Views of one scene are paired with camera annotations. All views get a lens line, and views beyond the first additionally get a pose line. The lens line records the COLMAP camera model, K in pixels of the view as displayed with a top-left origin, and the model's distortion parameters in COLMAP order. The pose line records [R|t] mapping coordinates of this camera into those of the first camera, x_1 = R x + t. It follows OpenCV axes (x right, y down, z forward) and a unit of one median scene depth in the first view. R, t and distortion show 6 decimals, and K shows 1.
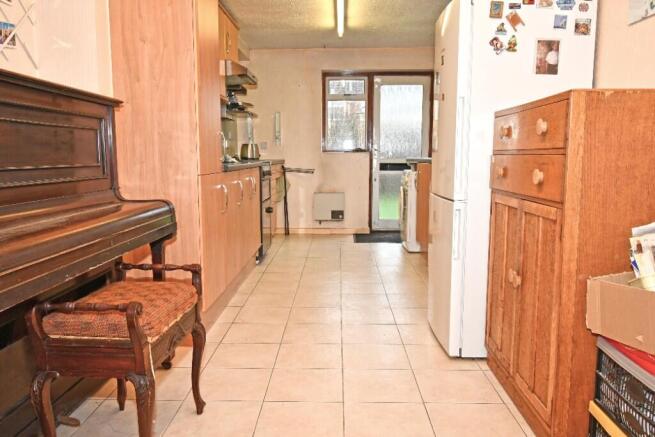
lens RADIAL K [[508.1, 0, 330.2], [0, 508.1, 219.6], [0, 0, 1]] dist [-0.005584, 0.000296]
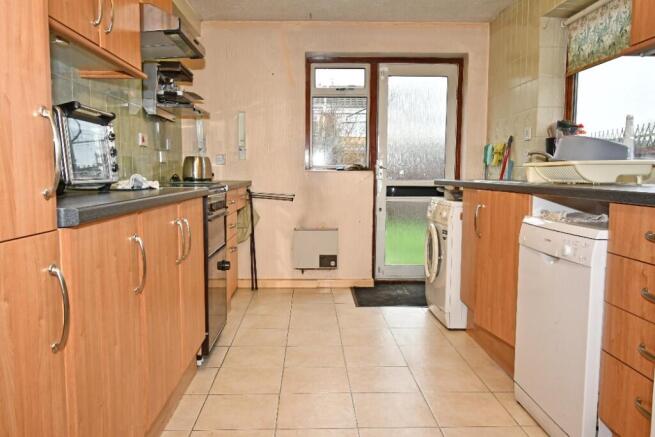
lens RADIAL K [[508.1, 0, 325.0], [0, 508.1, 217.3], [0, 0, 1]] dist [-0.005584, 0.000296]
pose [[0.998875, 0.000655, 0.047417, -0.022800], [0.001147, 0.999279, -0.037955, -0.042556], [-0.047408, 0.037967, 0.998154, 0.313596]]
